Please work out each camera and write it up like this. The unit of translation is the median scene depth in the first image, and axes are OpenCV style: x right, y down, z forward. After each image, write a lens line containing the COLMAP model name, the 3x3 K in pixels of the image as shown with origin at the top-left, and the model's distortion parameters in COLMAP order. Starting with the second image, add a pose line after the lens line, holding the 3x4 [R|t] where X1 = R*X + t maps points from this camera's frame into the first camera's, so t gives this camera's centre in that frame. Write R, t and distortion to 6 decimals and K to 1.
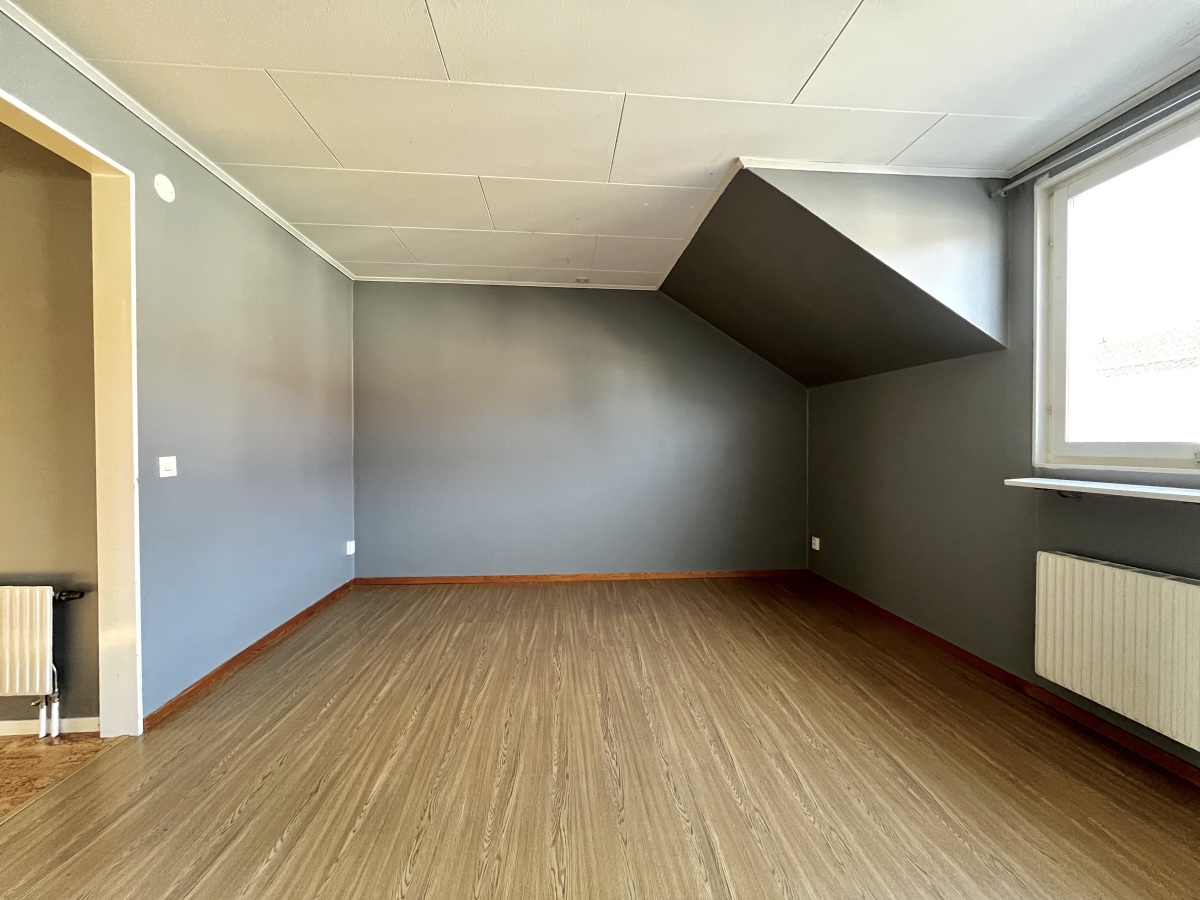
lens RADIAL K [[482.4, 0, 606.1], [0, 482.4, 449.7], [0, 0, 1]] dist [-0.001785, -0.000287]
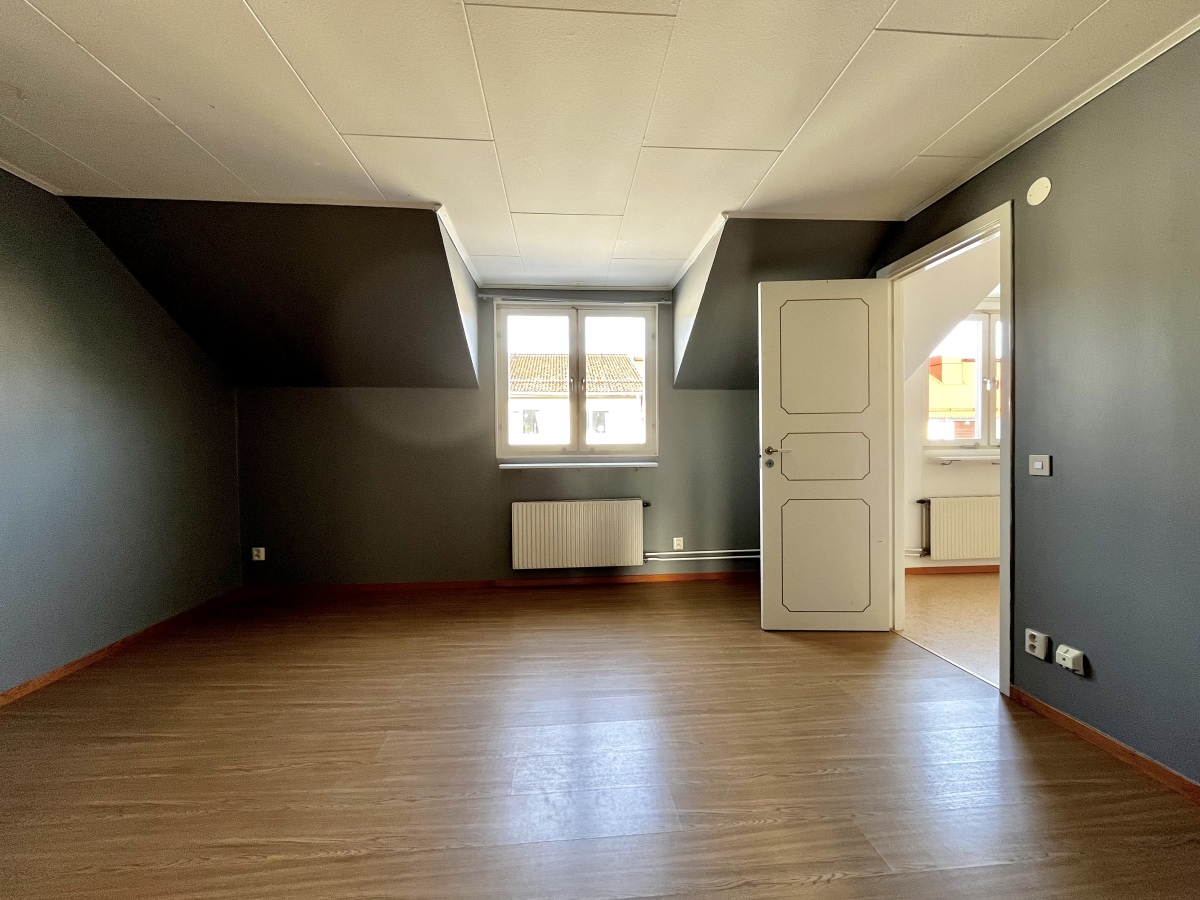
lens RADIAL K [[486.6, 0, 591.6], [0, 486.6, 447.3], [0, 0, 1]] dist [-0.003595, -0.000220]
pose [[0.019257, -0.008607, 0.999778, -1.005593], [0.022050, 0.999723, 0.008182, -0.011979], [-0.999571, 0.021887, 0.019441, 0.681023]]
